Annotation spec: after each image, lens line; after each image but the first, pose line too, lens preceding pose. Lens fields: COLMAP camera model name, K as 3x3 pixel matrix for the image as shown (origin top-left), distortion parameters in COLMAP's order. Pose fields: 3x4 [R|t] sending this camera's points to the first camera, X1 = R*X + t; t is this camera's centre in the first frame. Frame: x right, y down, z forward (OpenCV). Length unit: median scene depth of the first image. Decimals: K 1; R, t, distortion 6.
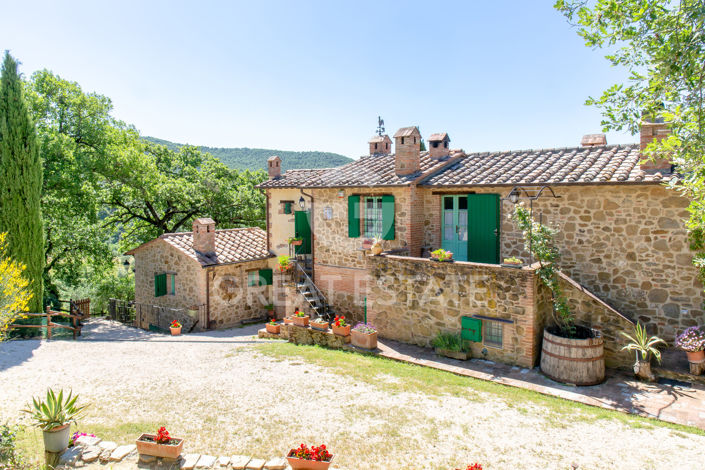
lens RADIAL K [[497.0, 0, 353.6], [0, 497.0, 225.7], [0, 0, 1]] dist [-0.007420, -0.005080]
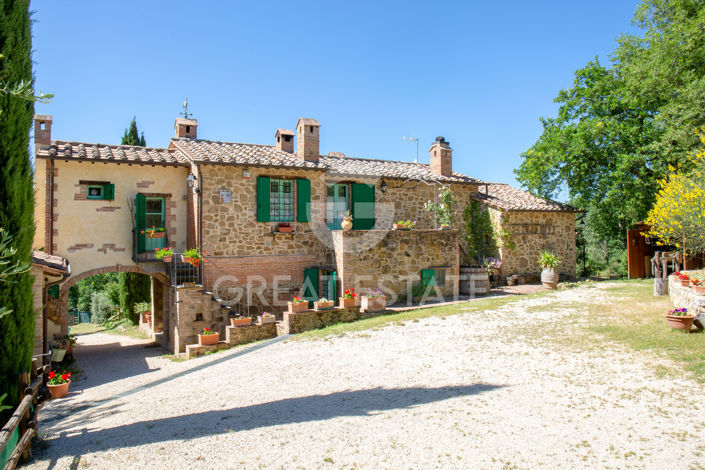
lens RADIAL K [[493.6, 0, 354.2], [0, 493.6, 217.7], [0, 0, 1]] dist [-0.101535, 0.082412]
pose [[0.345651, 0.027432, 0.937962, -0.904099], [0.064041, 0.996552, -0.052745, 0.084742], [-0.936175, 0.078299, 0.342703, 0.593721]]
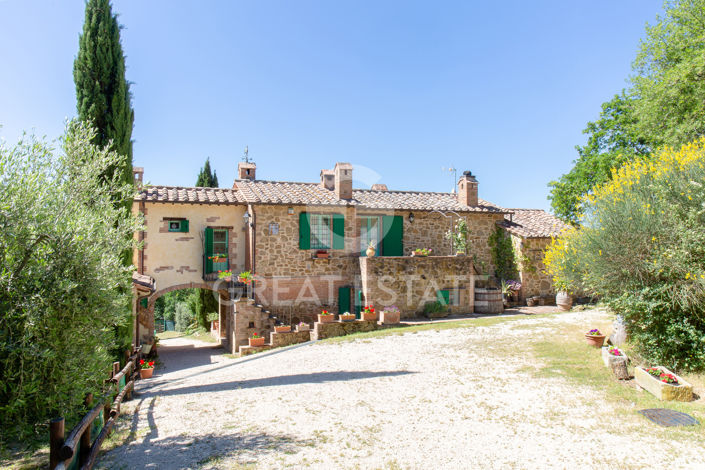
lens RADIAL K [[497.0, 0, 353.6], [0, 497.0, 225.7], [0, 0, 1]] dist [-0.007420, -0.005080]
pose [[0.490302, 0.038147, 0.870717, -1.069915], [0.052717, 0.995914, -0.073316, 0.067131], [-0.869957, 0.081849, 0.486288, 0.379887]]
